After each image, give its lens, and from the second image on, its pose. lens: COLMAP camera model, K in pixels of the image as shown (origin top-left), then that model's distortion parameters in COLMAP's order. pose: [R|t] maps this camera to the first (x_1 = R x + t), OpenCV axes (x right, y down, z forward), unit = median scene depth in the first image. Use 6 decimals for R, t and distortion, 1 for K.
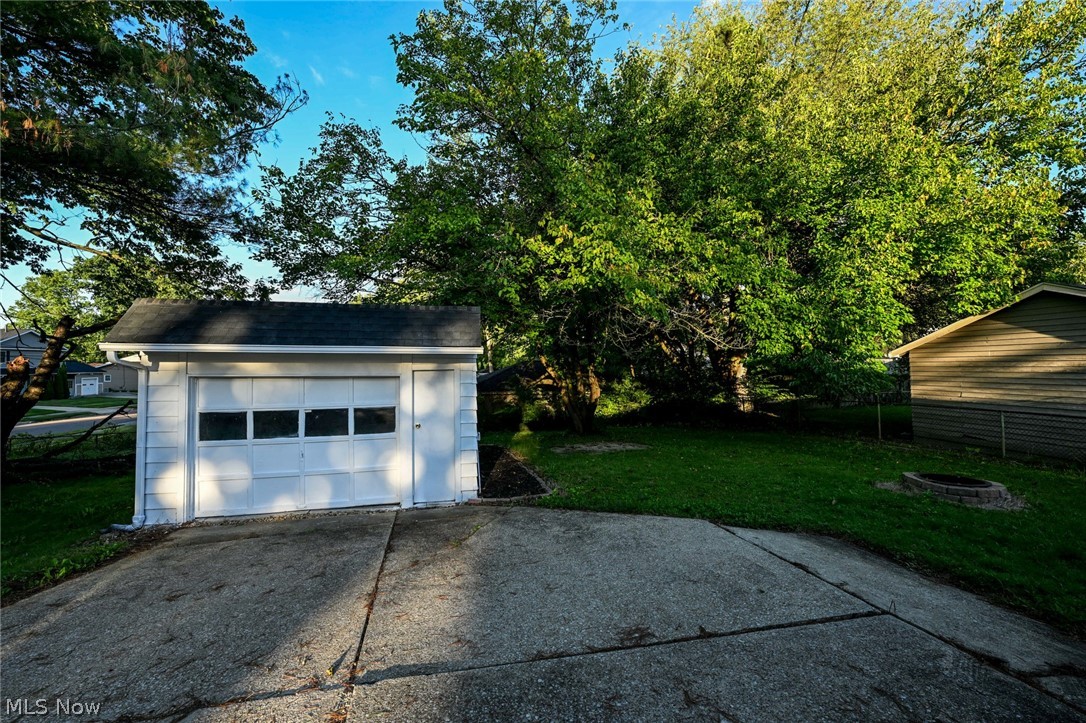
lens RADIAL K [[440.7, 0, 543.0], [0, 440.7, 361.5], [0, 0, 1]] dist [-0.001883, -0.000036]
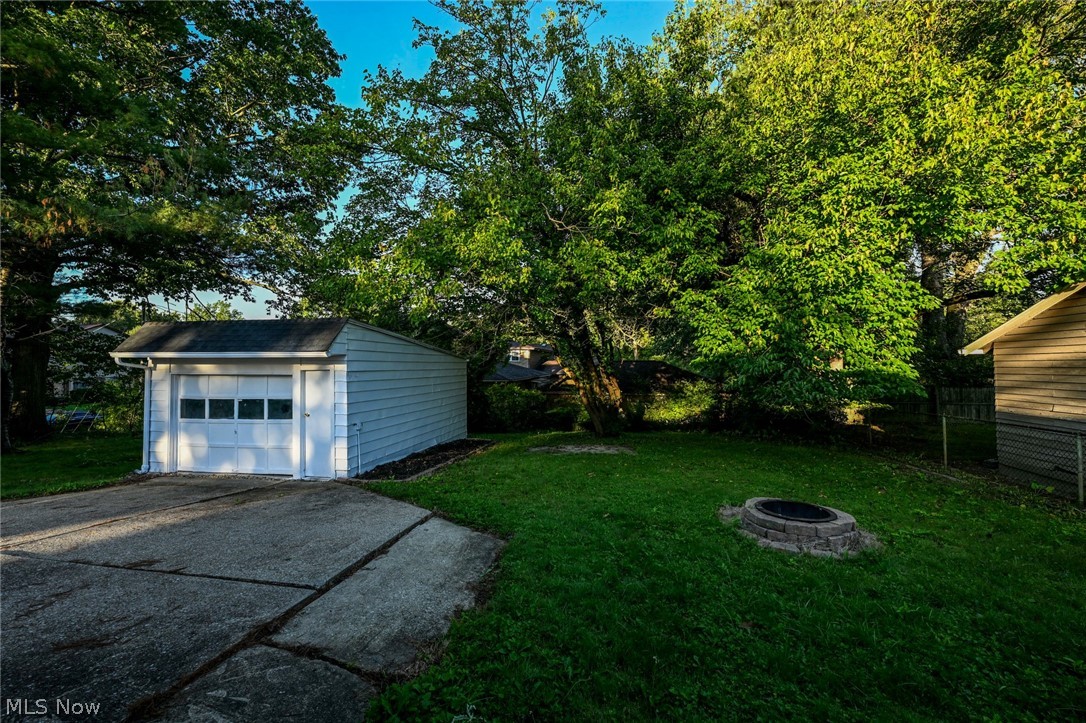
lens RADIAL K [[450.1, 0, 543.0], [0, 450.1, 361.5], [0, 0, 1]] dist [-0.000767, -0.000205]
pose [[0.923633, -0.004102, -0.383257, 0.868624], [0.004353, 0.999991, -0.000212, -0.002021], [0.383254, -0.001472, 0.923642, 0.081808]]
